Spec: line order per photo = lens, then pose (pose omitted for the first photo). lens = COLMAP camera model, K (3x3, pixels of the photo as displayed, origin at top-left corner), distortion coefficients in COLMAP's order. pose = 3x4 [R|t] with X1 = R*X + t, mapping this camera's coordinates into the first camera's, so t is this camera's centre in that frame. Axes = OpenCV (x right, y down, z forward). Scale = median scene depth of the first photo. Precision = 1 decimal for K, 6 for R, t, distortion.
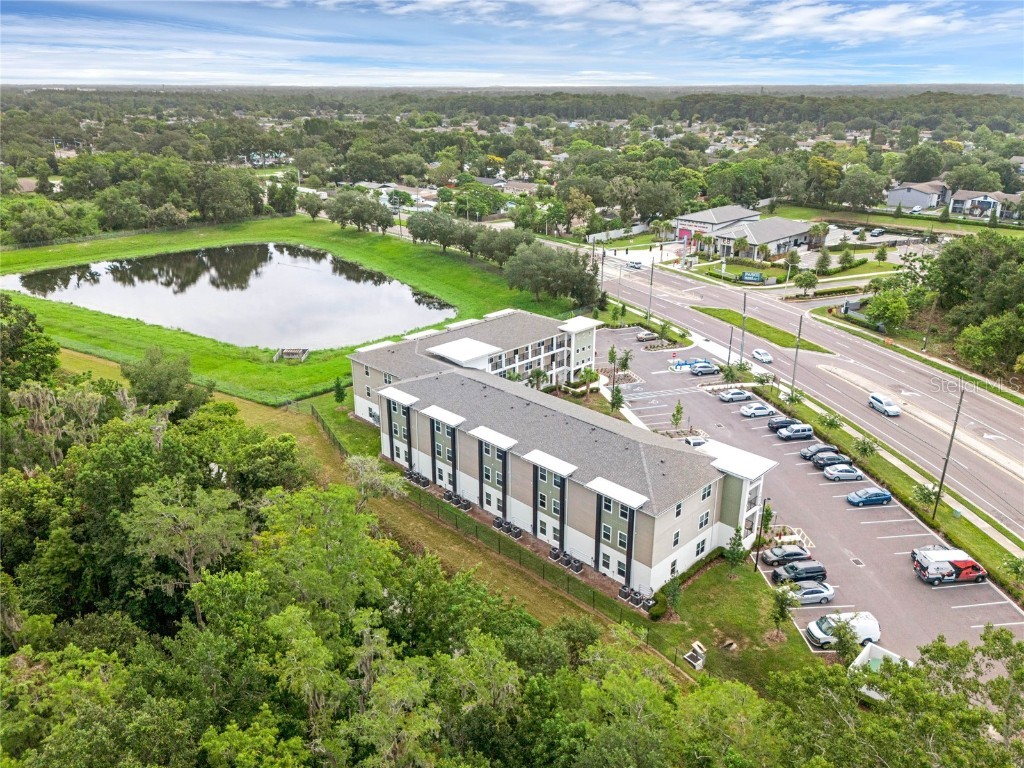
lens RADIAL K [[773.0, 0, 512.0], [0, 773.0, 384.0], [0, 0, 1]] dist [0.086405, -0.101214]
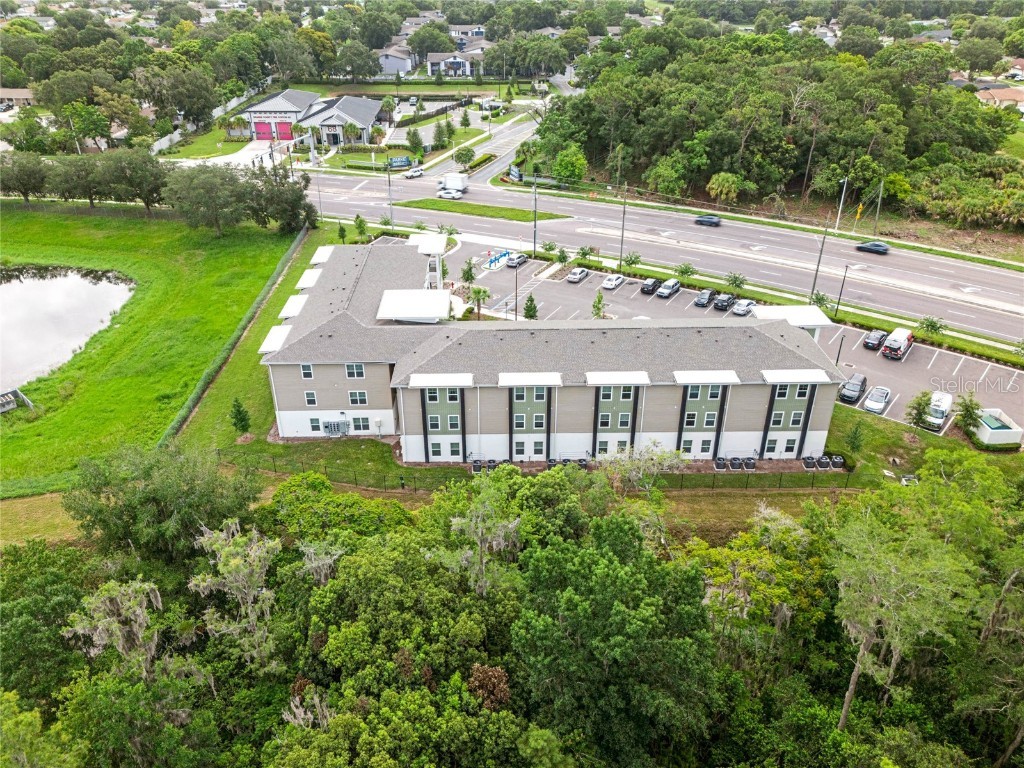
lens RADIAL K [[773.0, 0, 512.0], [0, 773.0, 384.0], [0, 0, 1]] dist [0.086405, -0.101214]
pose [[0.687073, -0.355908, 0.633451, -0.401742], [0.261954, 0.934521, 0.240937, -0.101290], [-0.677725, 0.000394, 0.735316, 0.260799]]
